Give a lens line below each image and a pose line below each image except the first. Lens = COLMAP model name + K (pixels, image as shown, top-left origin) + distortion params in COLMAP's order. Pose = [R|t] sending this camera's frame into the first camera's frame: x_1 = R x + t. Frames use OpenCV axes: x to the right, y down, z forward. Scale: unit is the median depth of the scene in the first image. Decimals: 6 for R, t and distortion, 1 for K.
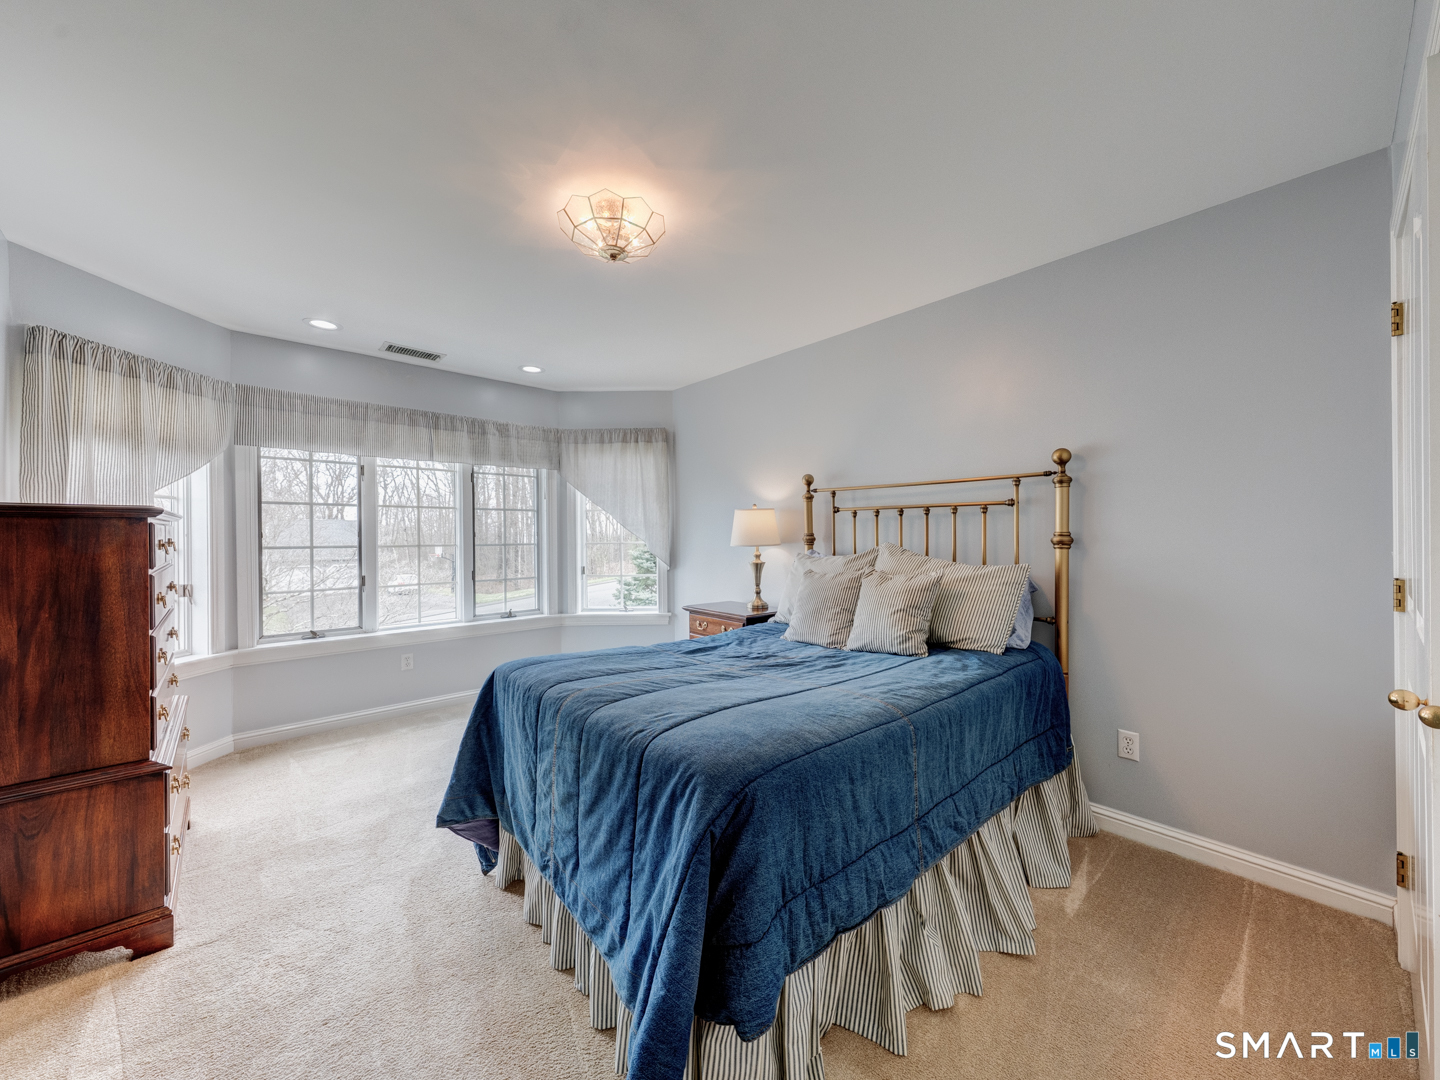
lens RADIAL K [[549.8, 0, 720.0], [0, 549.8, 540.0], [0, 0, 1]] dist [0.001363, -0.000200]
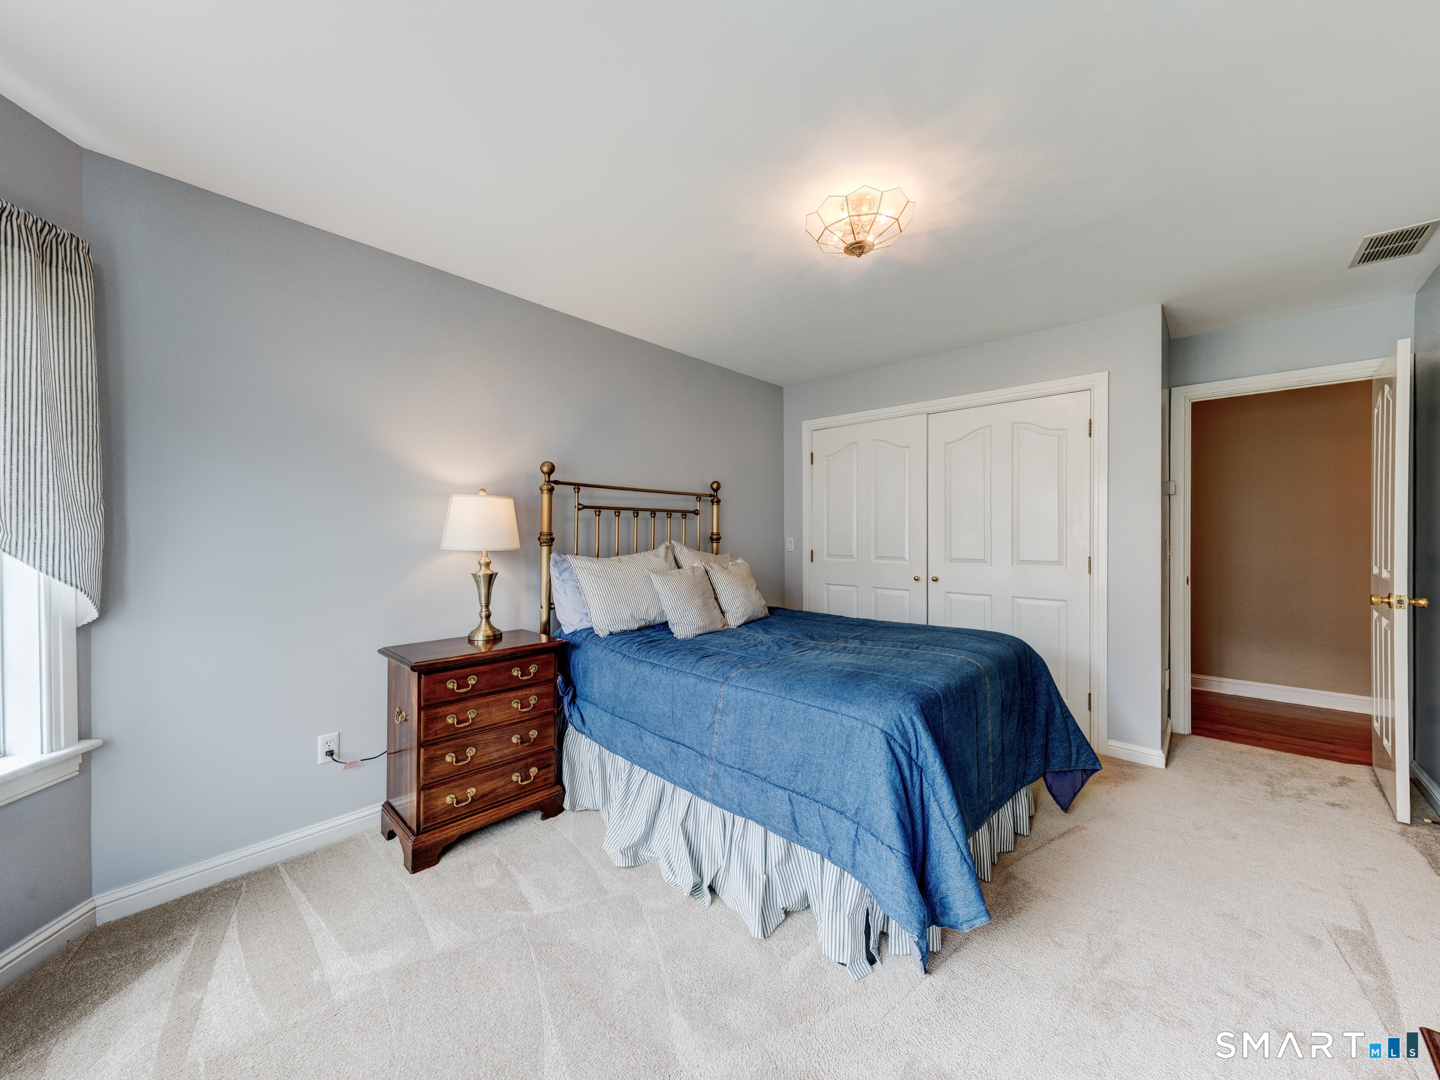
lens RADIAL K [[549.8, 0, 720.0], [0, 549.8, 540.0], [0, 0, 1]] dist [0.001363, -0.000200]
pose [[-0.123862, -0.011384, 0.992234, -0.705519], [0.006017, 0.999907, 0.012223, -0.008851], [-0.992281, 0.007484, -0.123782, 0.849357]]
